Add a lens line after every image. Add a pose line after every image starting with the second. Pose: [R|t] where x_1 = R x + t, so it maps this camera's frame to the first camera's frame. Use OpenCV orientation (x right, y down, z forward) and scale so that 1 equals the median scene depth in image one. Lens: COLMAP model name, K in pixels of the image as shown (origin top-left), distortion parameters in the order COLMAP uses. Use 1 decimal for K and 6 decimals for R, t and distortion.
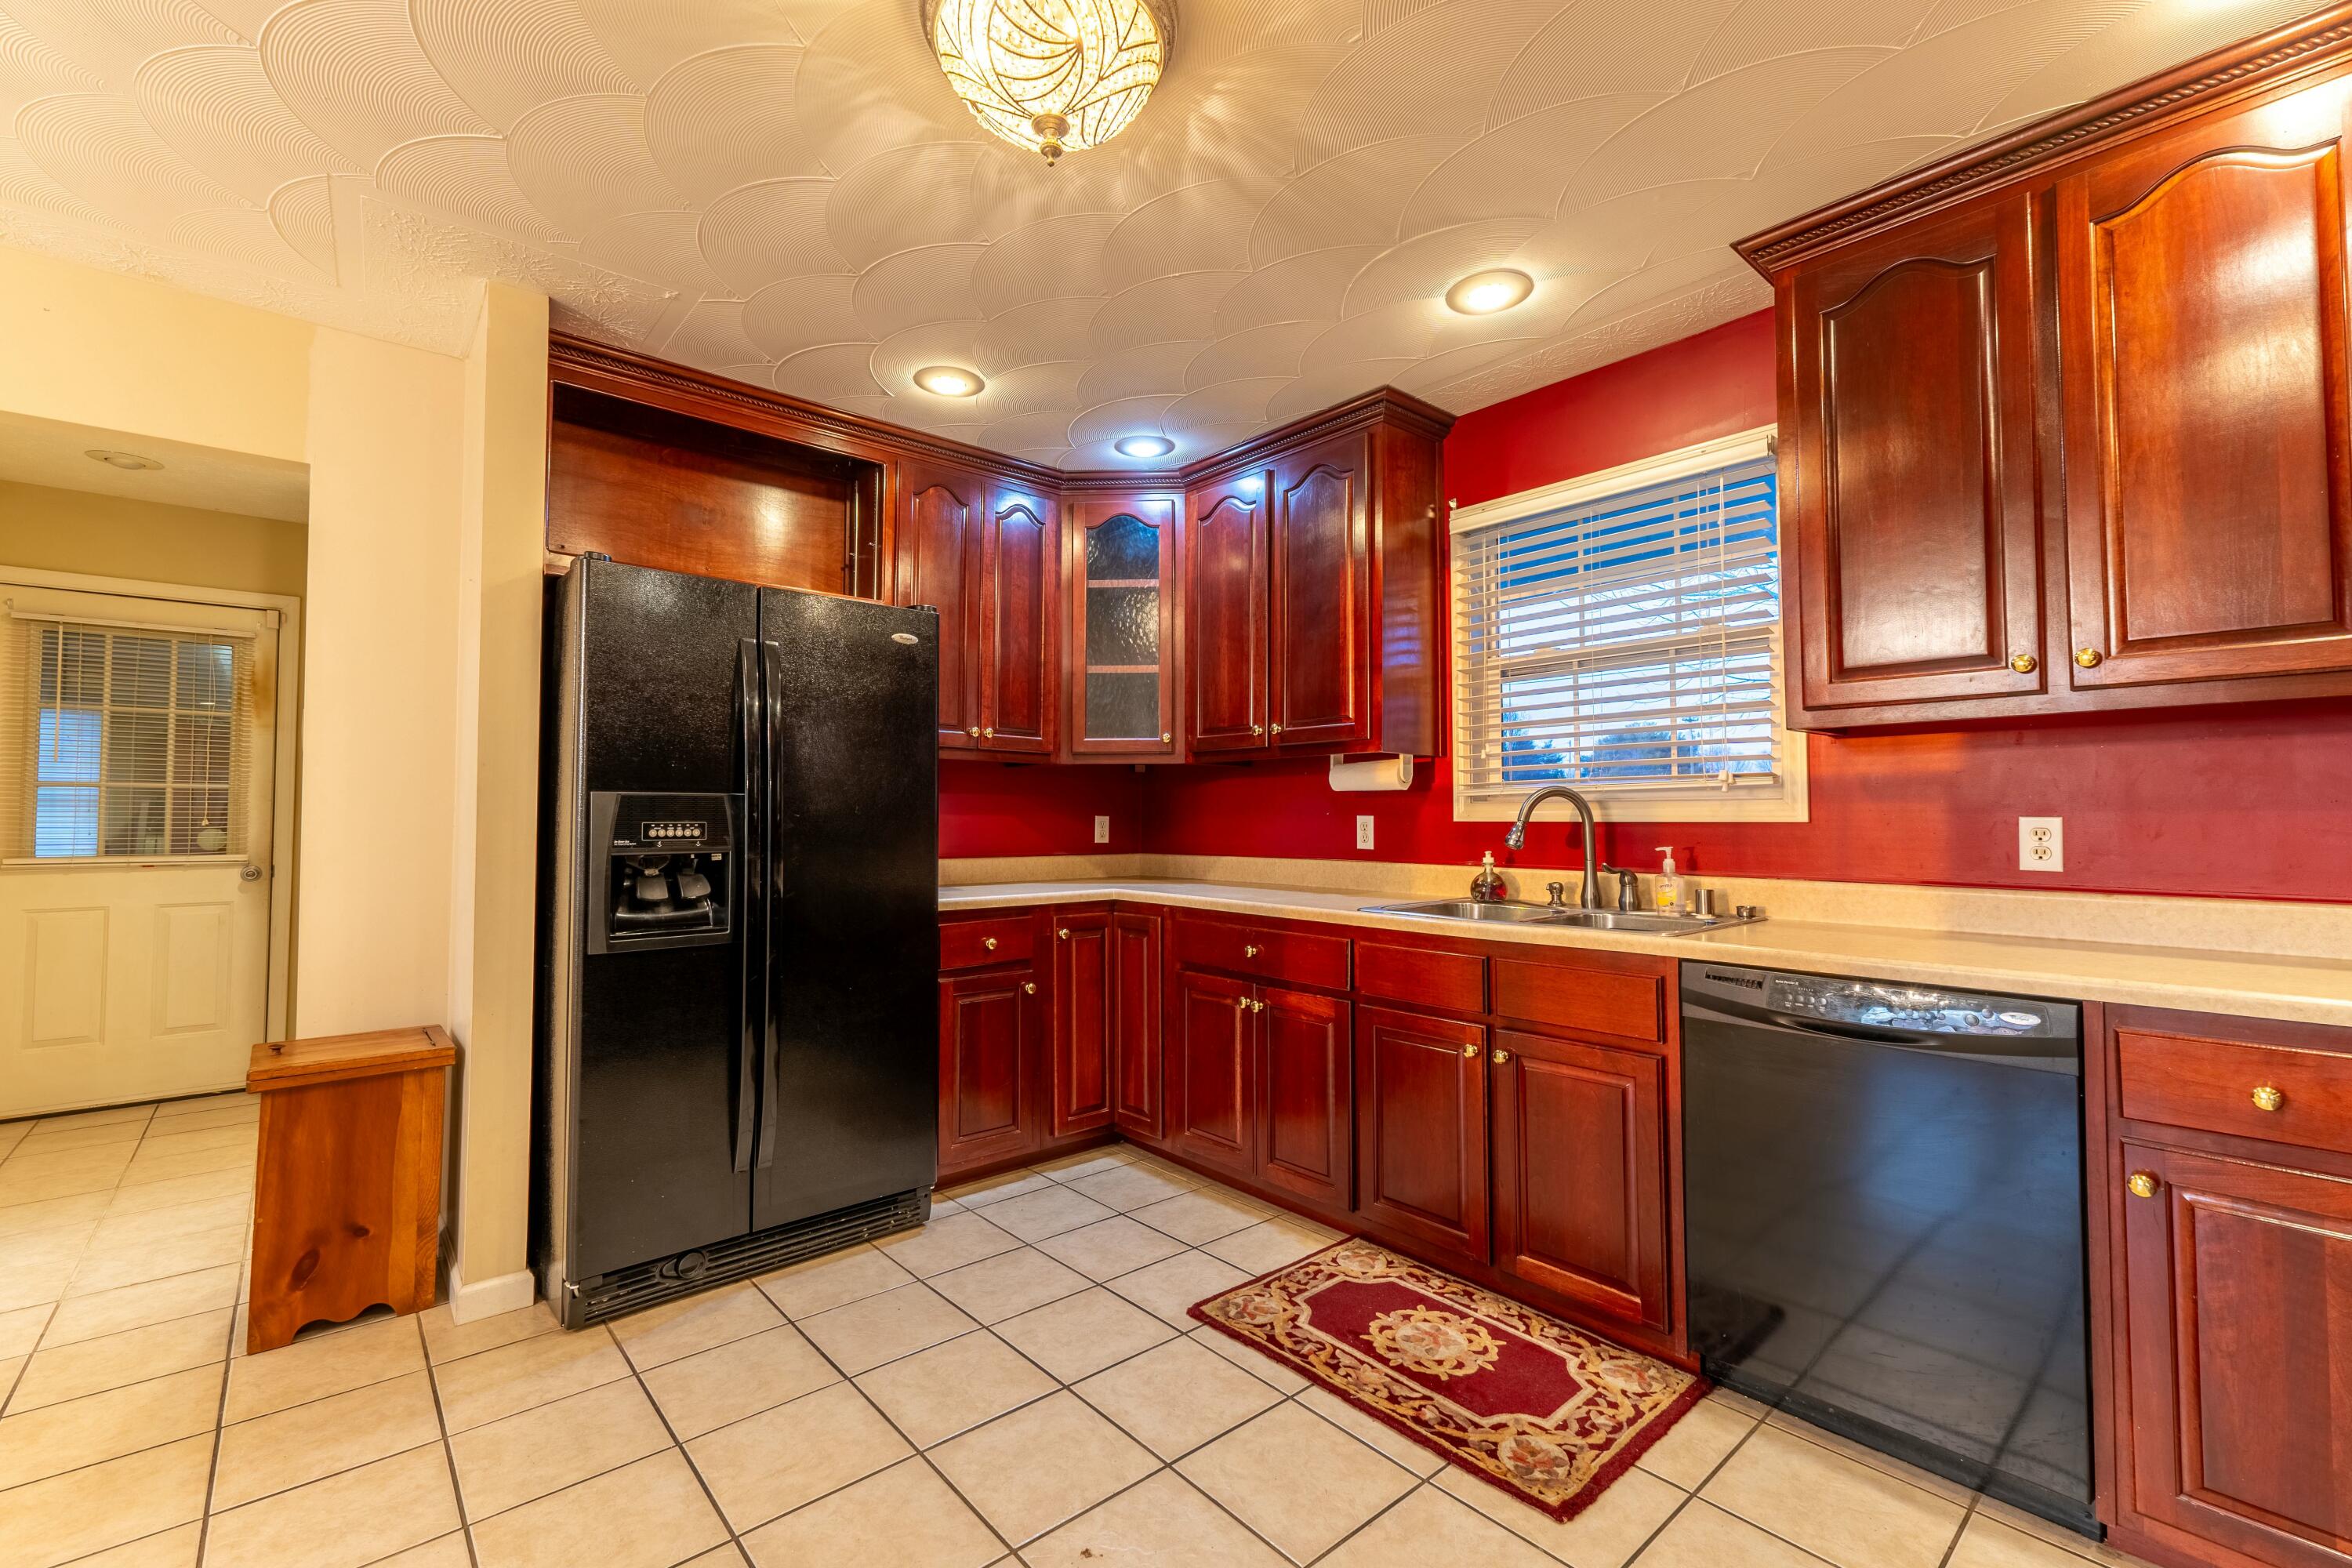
lens RADIAL K [[995.6, 0, 1176.0], [0, 995.6, 784.0], [0, 0, 1]] dist [0.006334, 0.000284]
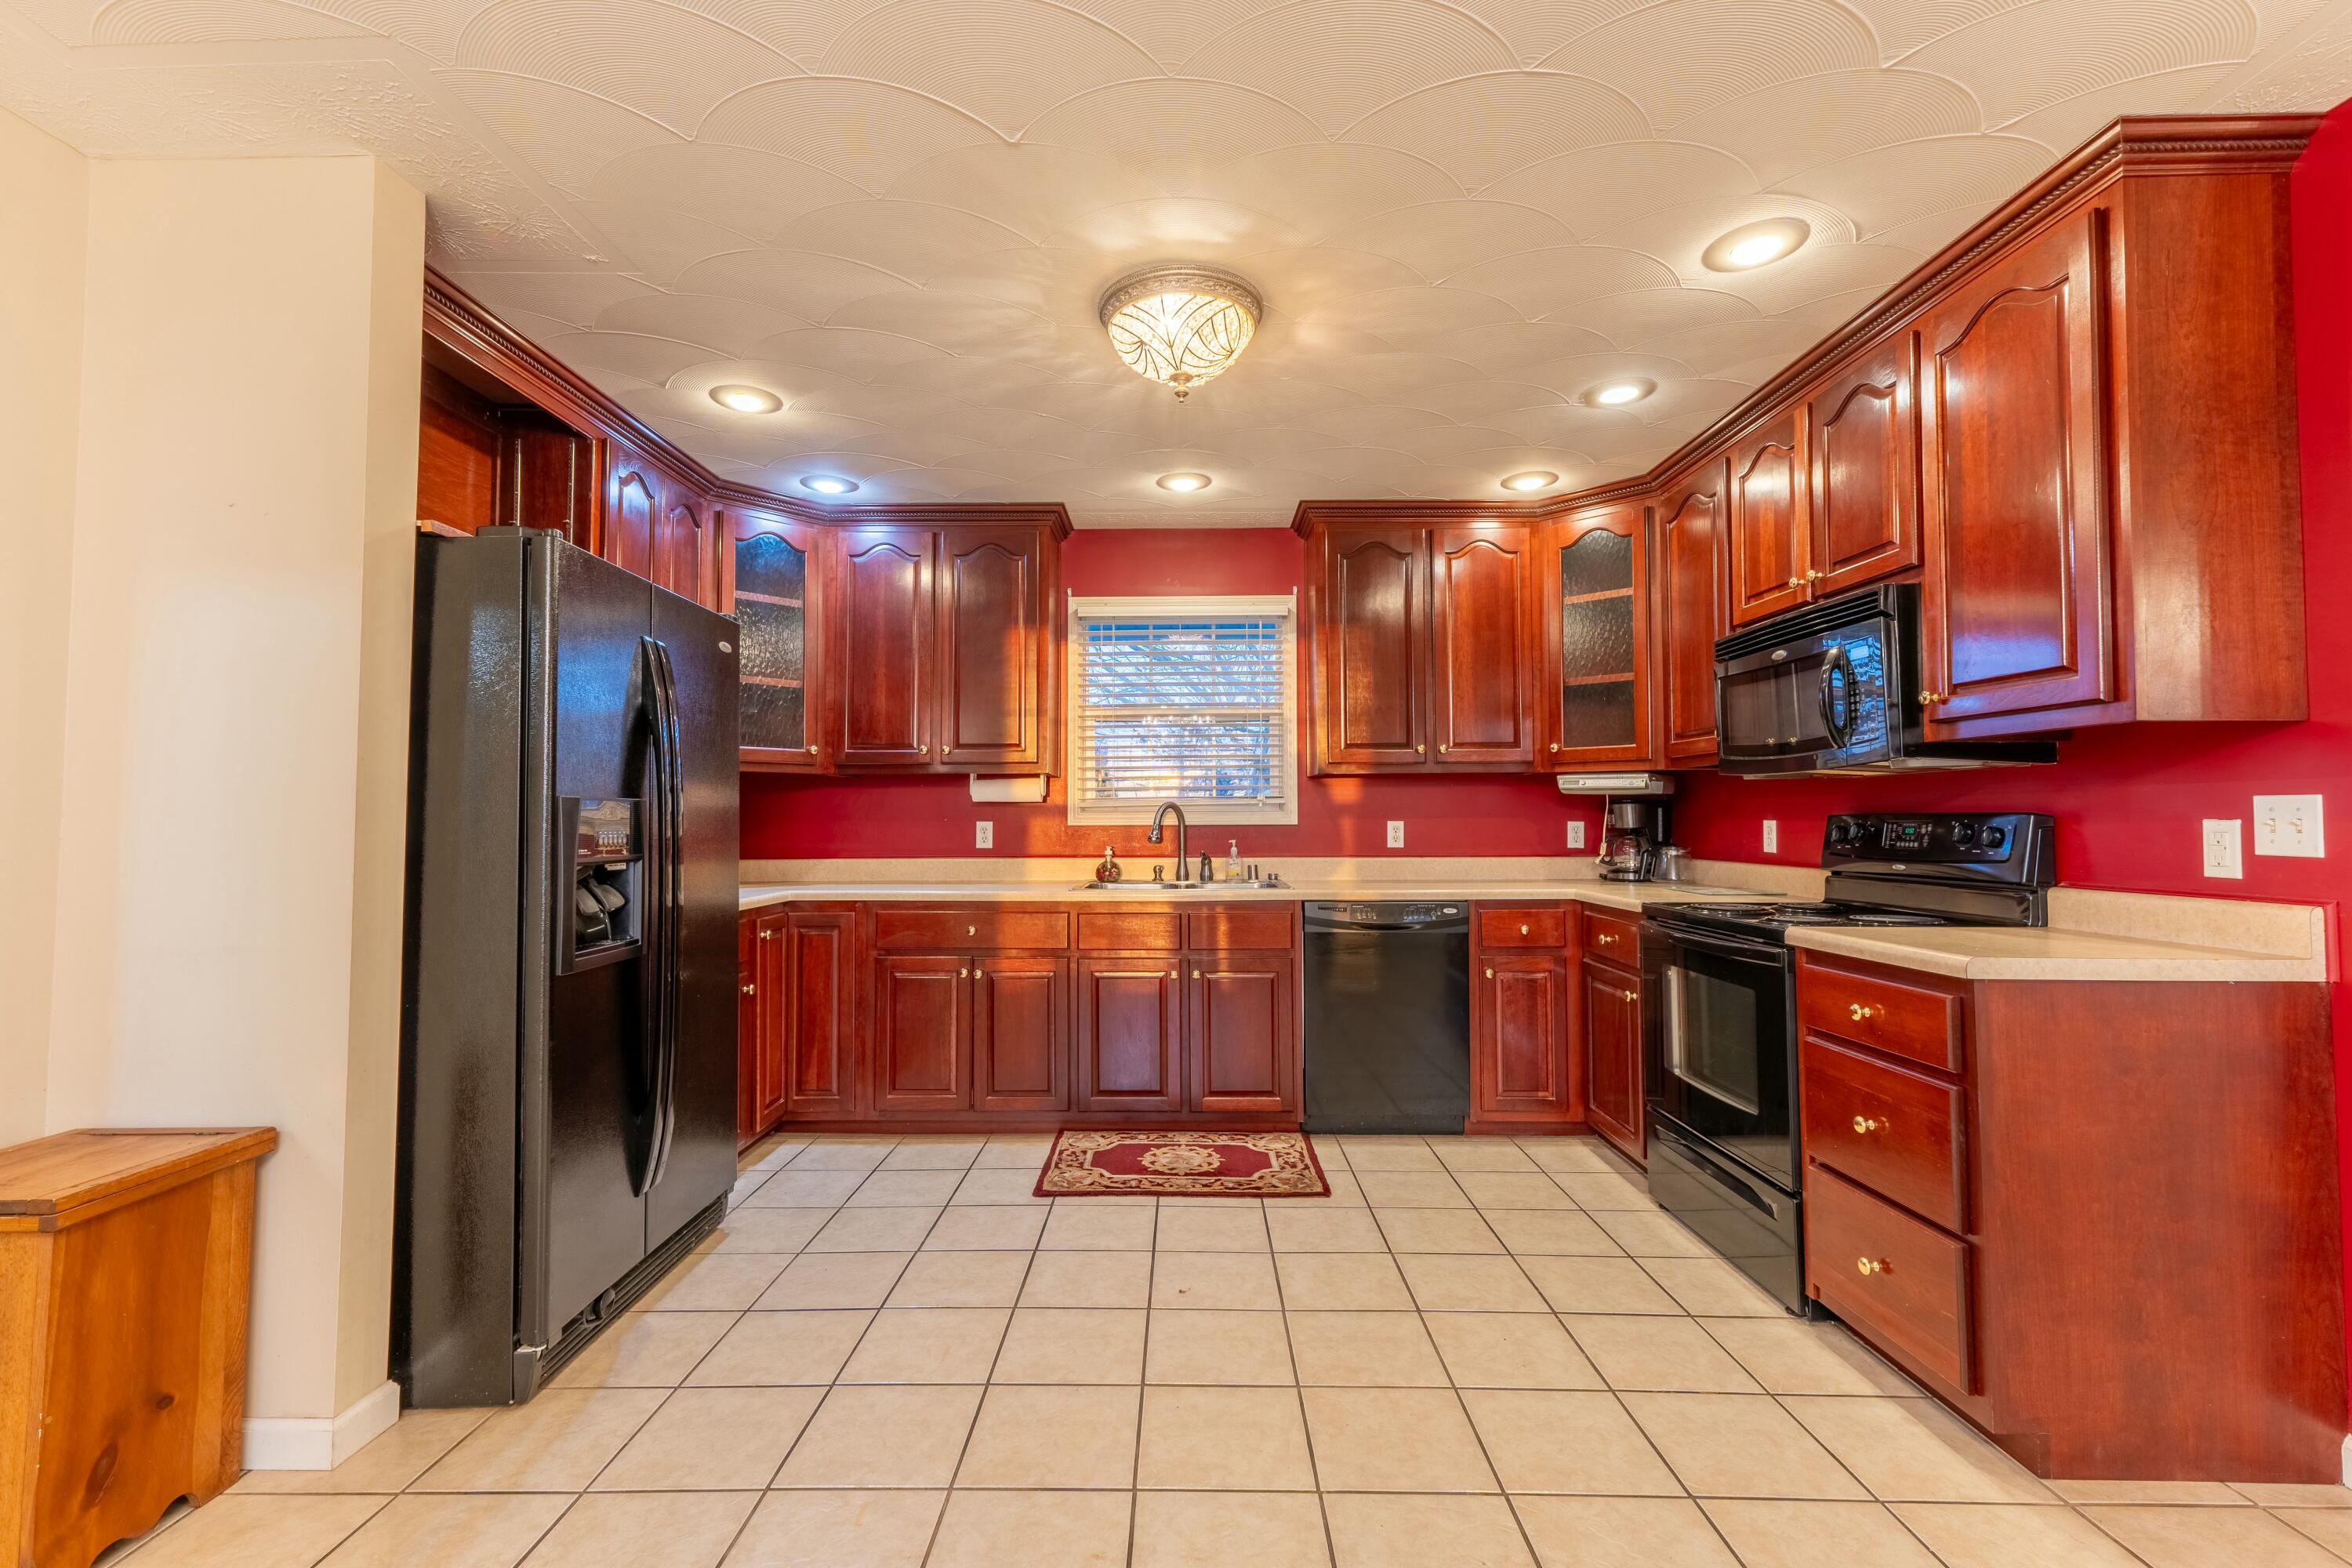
lens RADIAL K [[991.0, 0, 1176.0], [0, 991.0, 784.0], [0, 0, 1]] dist [0.000928, 0.000249]
pose [[0.664615, 0.026750, 0.746707, -0.849389], [-0.021490, 0.999630, -0.016684, 0.000012], [-0.746877, -0.004958, 0.664944, -0.014128]]
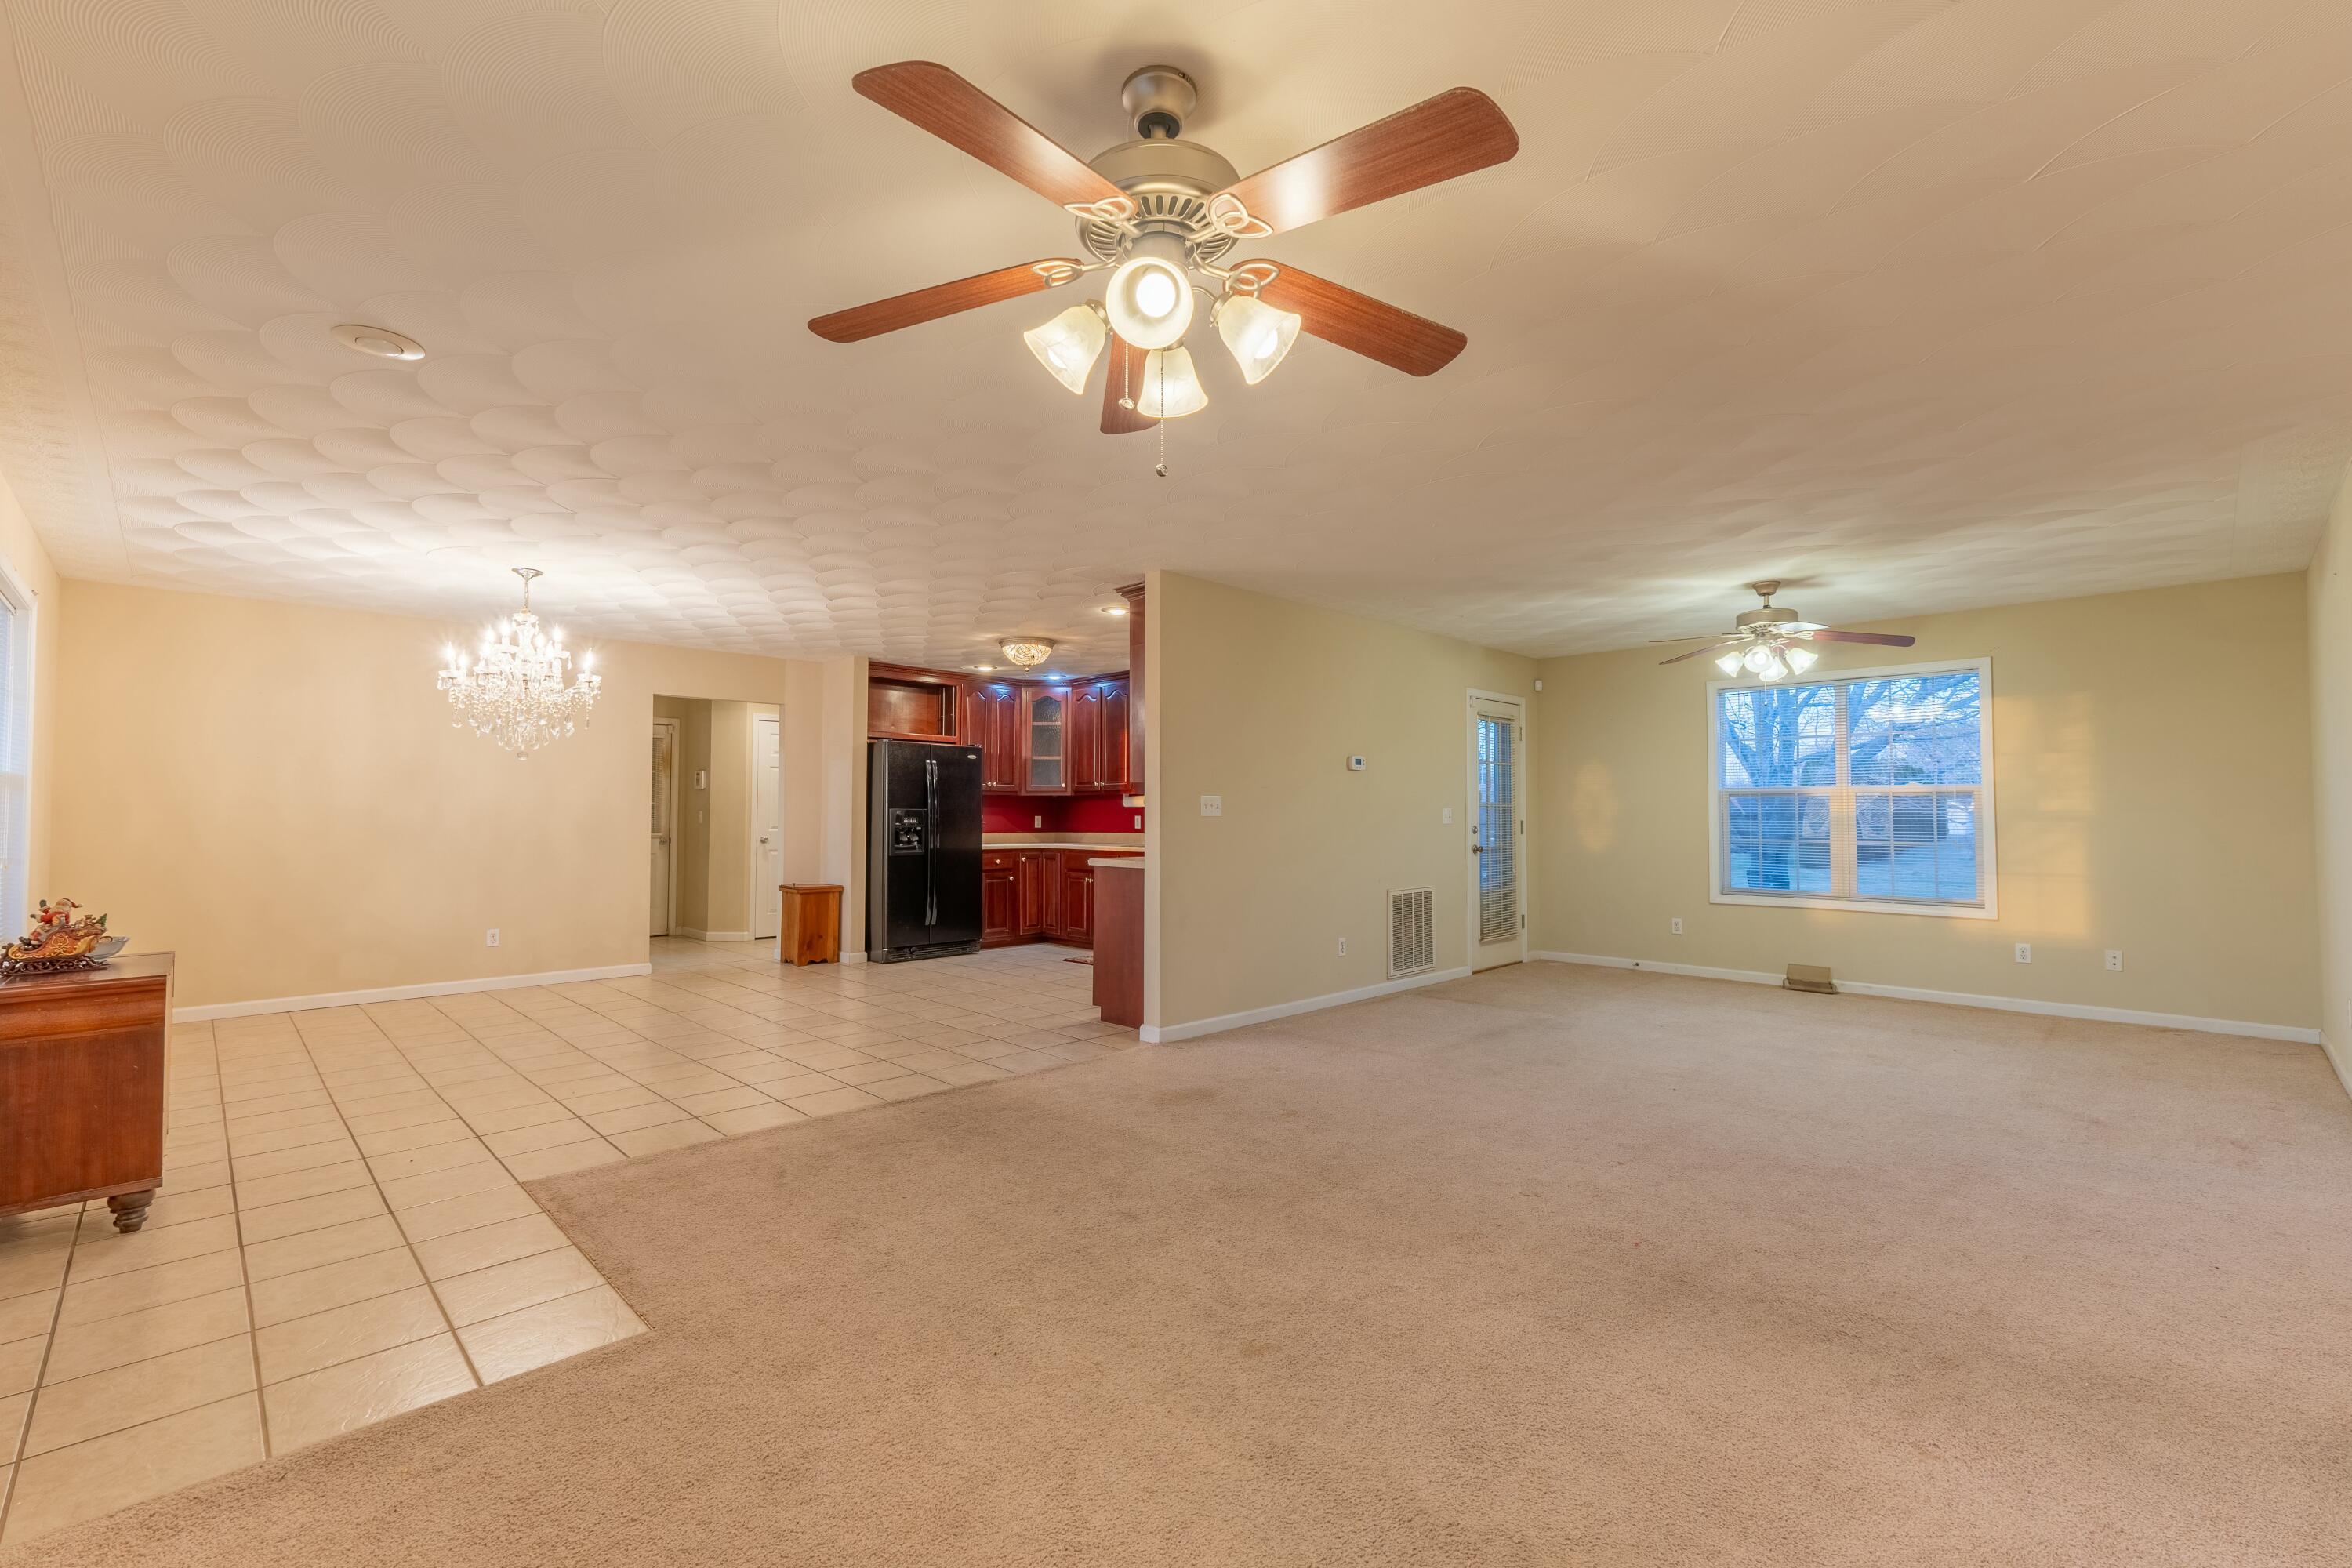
lens RADIAL K [[991.0, 0, 1176.0], [0, 991.0, 784.0], [0, 0, 1]] dist [0.000928, 0.000249]
pose [[0.997667, 0.003423, 0.068188, 0.161314], [-0.003323, 0.999993, -0.001587, -0.074084], [-0.068193, 0.001357, 0.997671, -2.402421]]
